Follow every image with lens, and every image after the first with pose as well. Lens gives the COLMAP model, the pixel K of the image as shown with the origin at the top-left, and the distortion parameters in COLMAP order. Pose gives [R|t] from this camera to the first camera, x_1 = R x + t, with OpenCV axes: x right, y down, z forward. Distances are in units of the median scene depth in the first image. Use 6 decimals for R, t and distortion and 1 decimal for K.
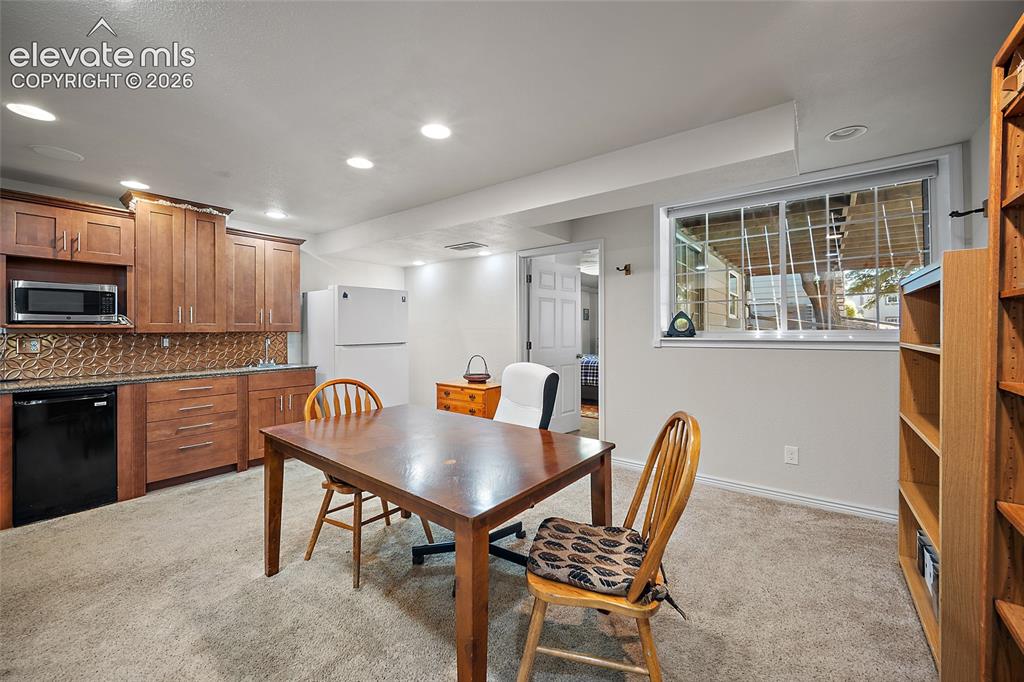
lens RADIAL K [[403.5, 0, 516.2], [0, 403.5, 334.5], [0, 0, 1]] dist [-0.006963, 0.001583]
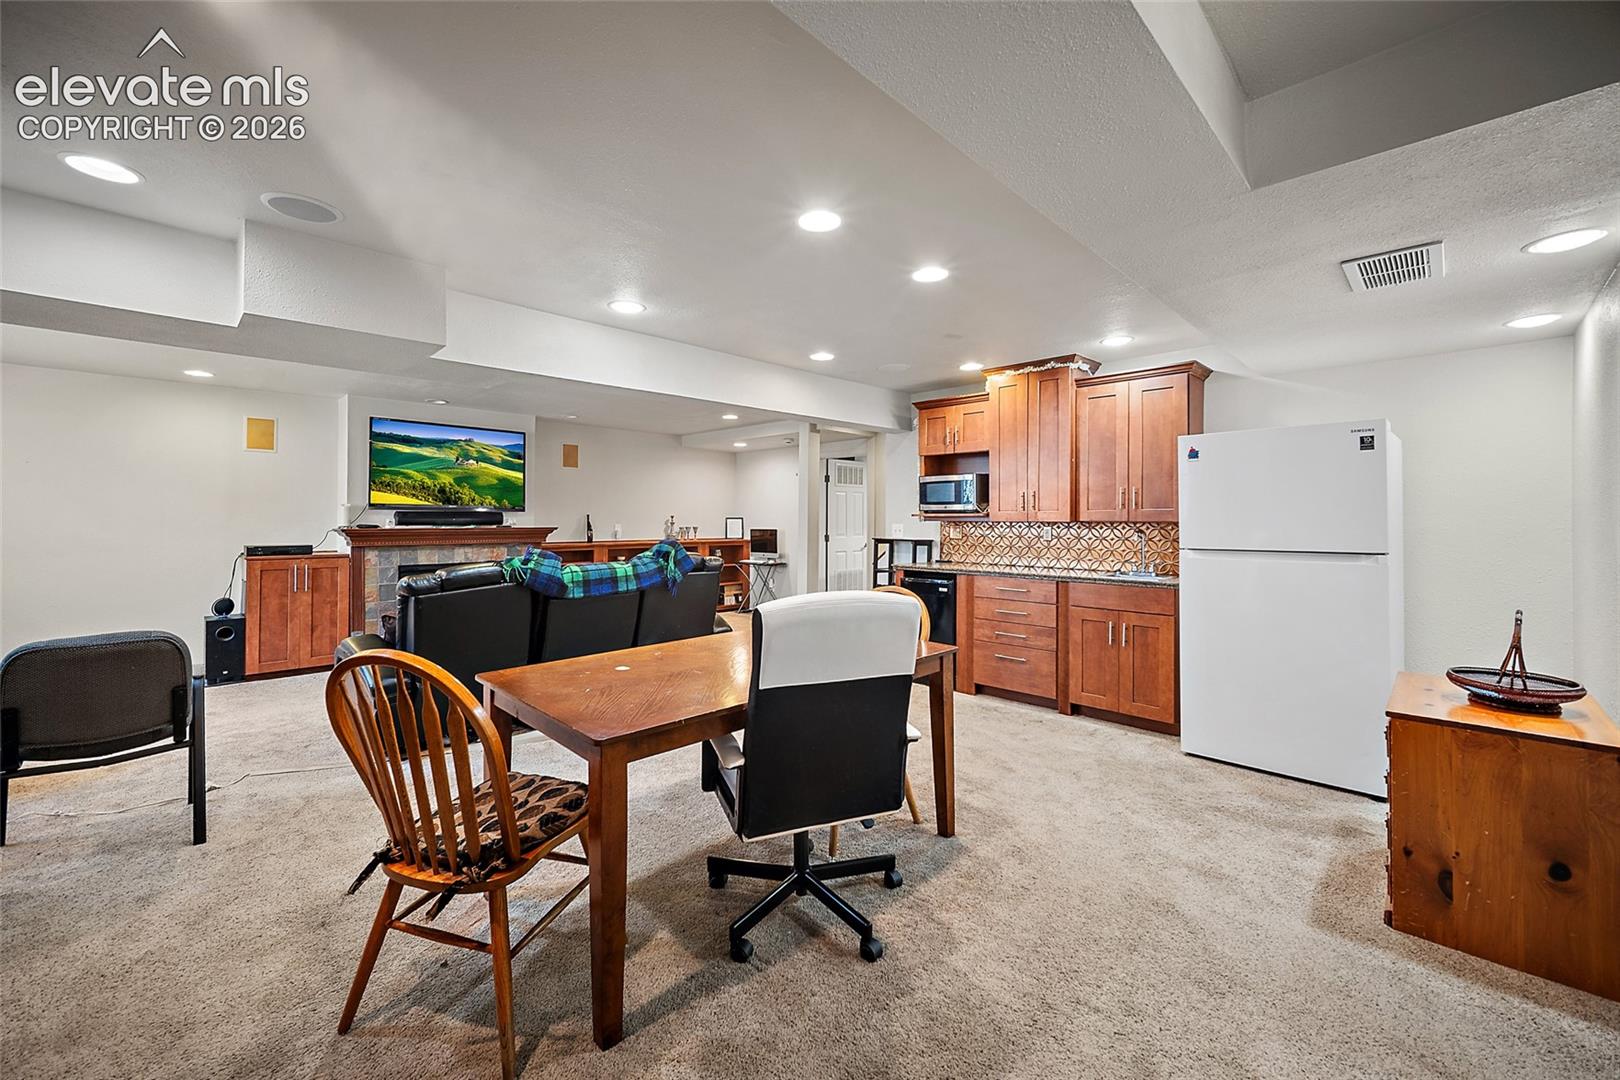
lens RADIAL K [[638.3, 0, 802.7], [0, 638.3, 508.9], [0, 0, 1]] dist [-0.006963, 0.001583]
pose [[-0.145437, -0.012822, -0.989284, 0.520330], [-0.013919, 0.999844, -0.010913, -0.010314], [0.989270, 0.012182, -0.145592, 0.700979]]
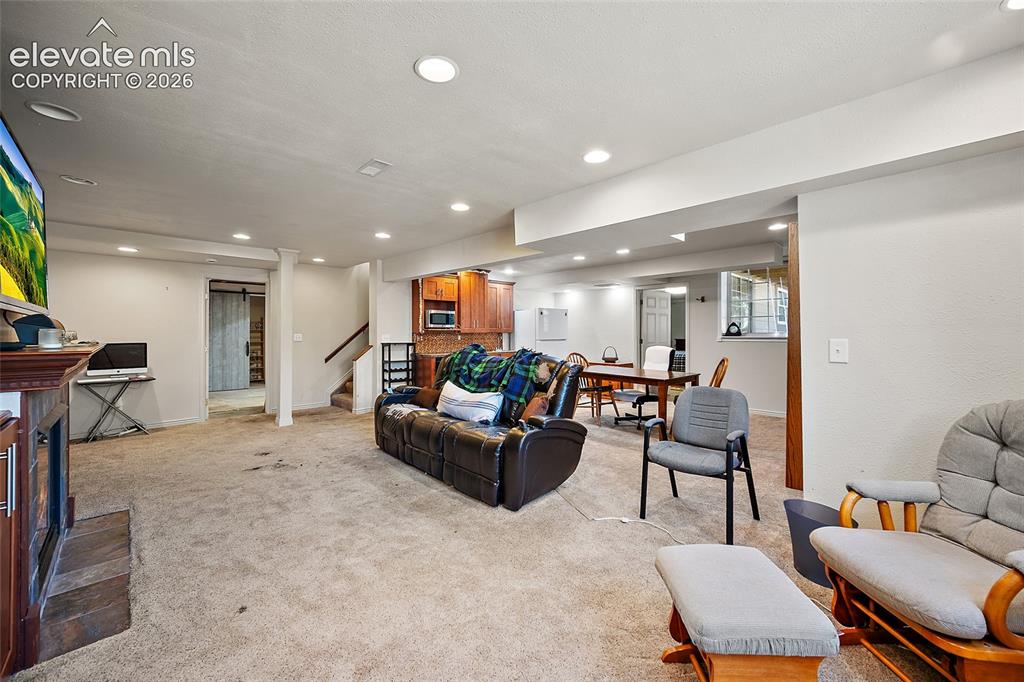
lens RADIAL K [[403.5, 0, 516.7], [0, 403.5, 339.9], [0, 0, 1]] dist [-0.006963, 0.001583]
pose [[0.988655, 0.006191, -0.150074, -0.292304], [-0.005394, 0.999969, 0.005722, 0.017685], [0.150105, -0.004848, 0.988658, -0.963577]]
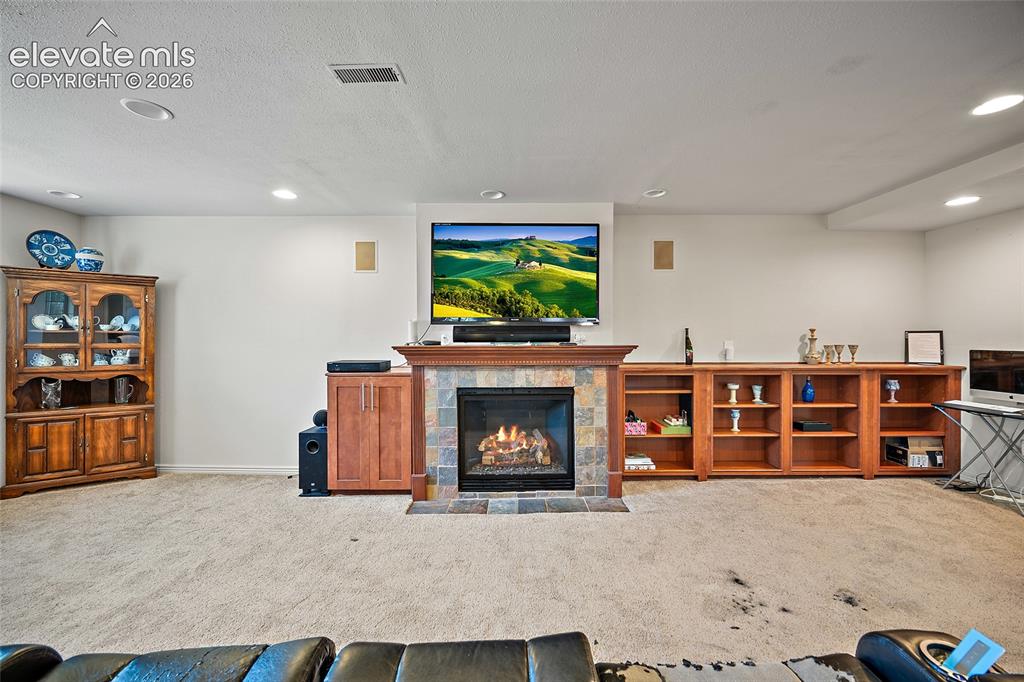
lens RADIAL K [[403.5, 0, 520.2], [0, 403.5, 338.5], [0, 0, 1]] dist [-0.006963, 0.001583]
pose [[-0.789244, 0.011074, -0.613980, -0.521338], [-0.002452, 0.999773, 0.021185, 0.002165], [0.614075, 0.018226, -0.789037, 0.232649]]
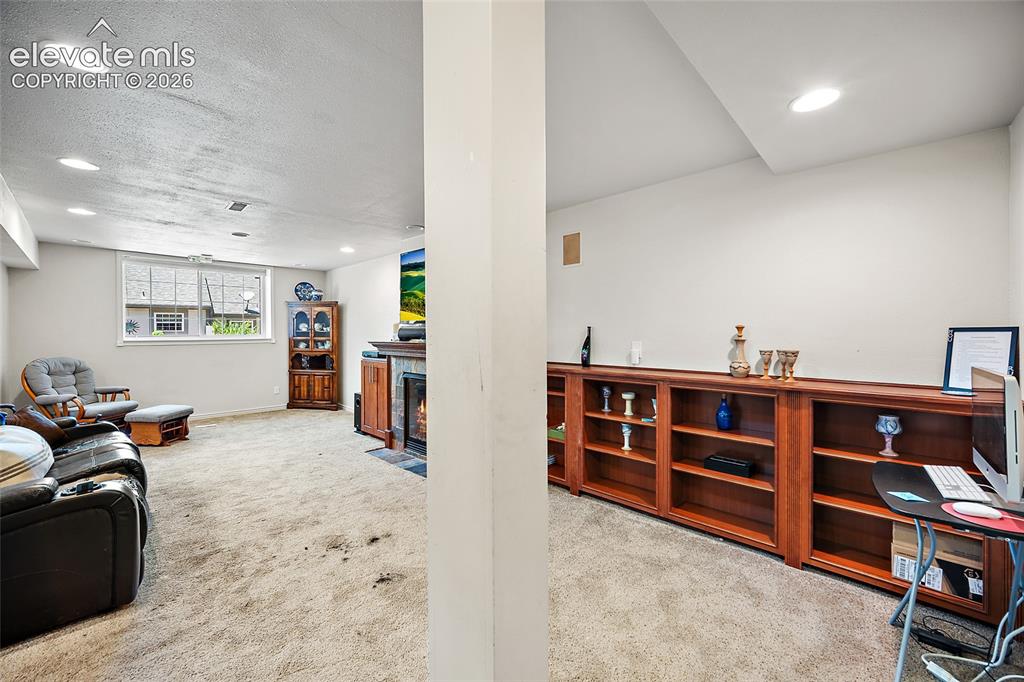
lens RADIAL K [[403.5, 0, 519.5], [0, 403.5, 338.4], [0, 0, 1]] dist [-0.006963, 0.001583]
pose [[-0.995113, -0.001198, 0.098731, -1.441565], [0.000747, 0.999806, 0.019661, 0.005353], [-0.098735, 0.019638, -0.994920, 0.633266]]
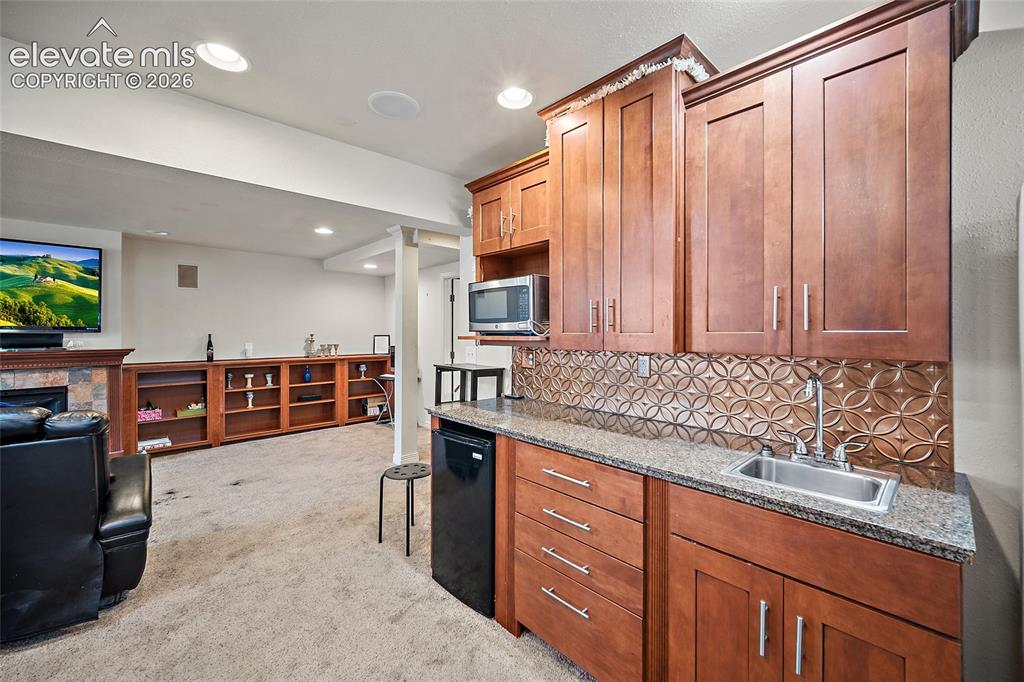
lens RADIAL K [[403.5, 0, 517.1], [0, 403.5, 328.7], [0, 0, 1]] dist [-0.006963, 0.001583]
pose [[-0.157538, -0.003025, -0.987508, -0.310824], [-0.008840, 0.999960, -0.001653, -0.029487], [0.987473, 0.008469, -0.157559, 0.931651]]
